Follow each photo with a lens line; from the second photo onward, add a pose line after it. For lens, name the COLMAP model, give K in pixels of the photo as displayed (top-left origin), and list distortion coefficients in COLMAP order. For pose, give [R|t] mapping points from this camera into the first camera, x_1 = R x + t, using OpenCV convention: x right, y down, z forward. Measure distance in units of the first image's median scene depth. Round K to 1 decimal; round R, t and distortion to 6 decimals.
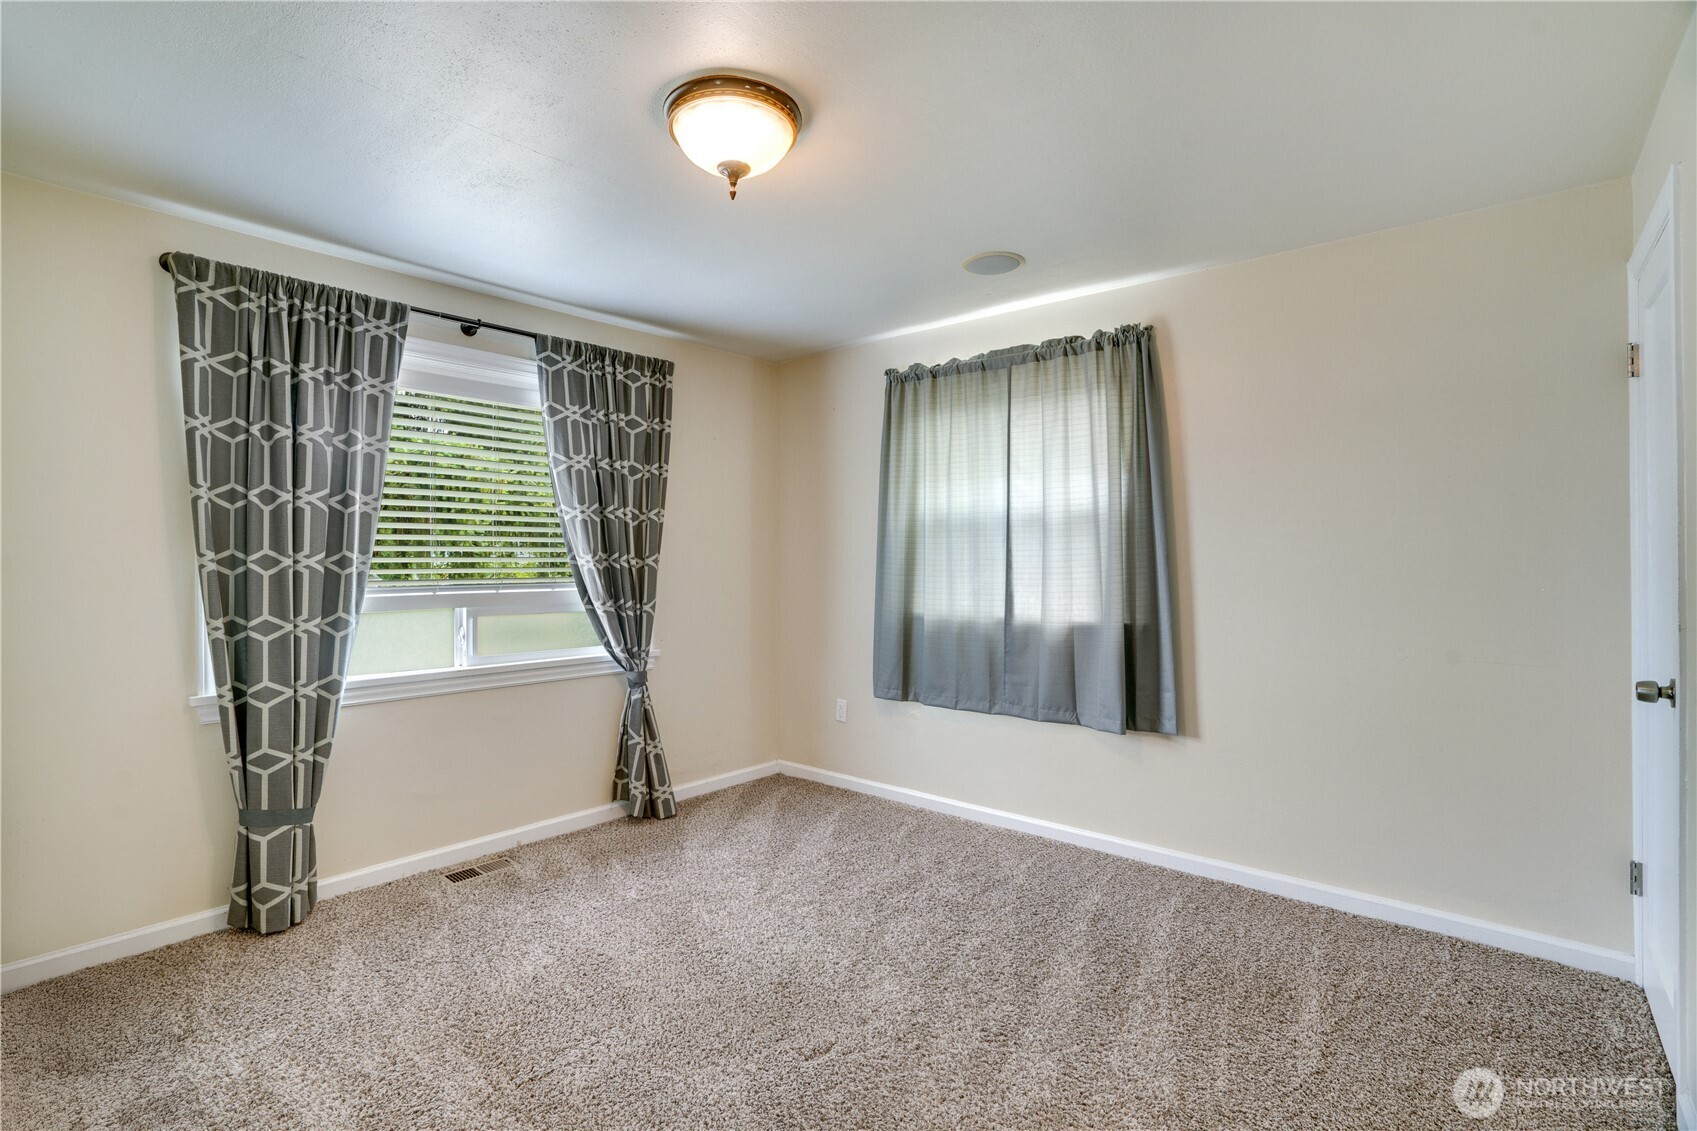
lens RADIAL K [[816.3, 0, 848.5], [0, 816.3, 565.5], [0, 0, 1]] dist [0.000499, 0.000541]
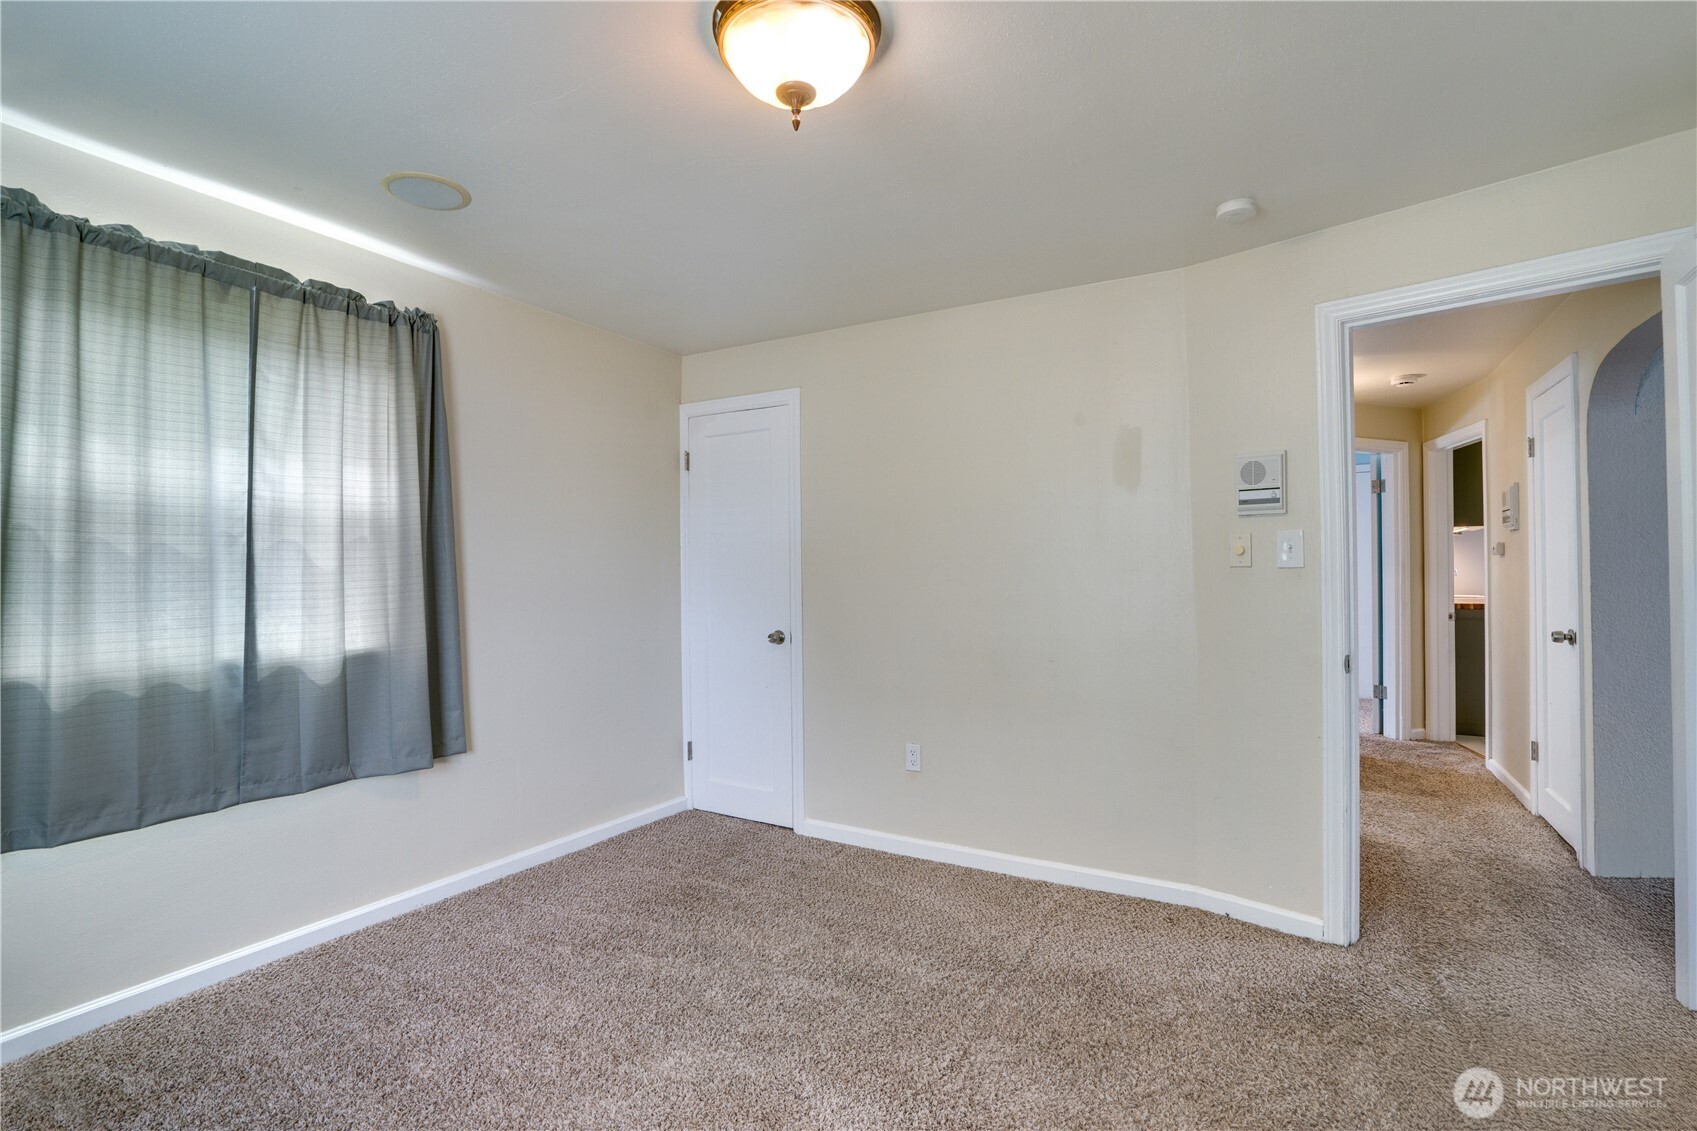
lens RADIAL K [[816.3, 0, 848.5], [0, 816.3, 565.5], [0, 0, 1]] dist [0.000499, 0.000541]
pose [[-0.177234, 0.011494, 0.984102, -0.575979], [0.007453, 0.999919, -0.010336, -0.002237], [-0.984141, 0.005502, -0.177305, 0.648488]]
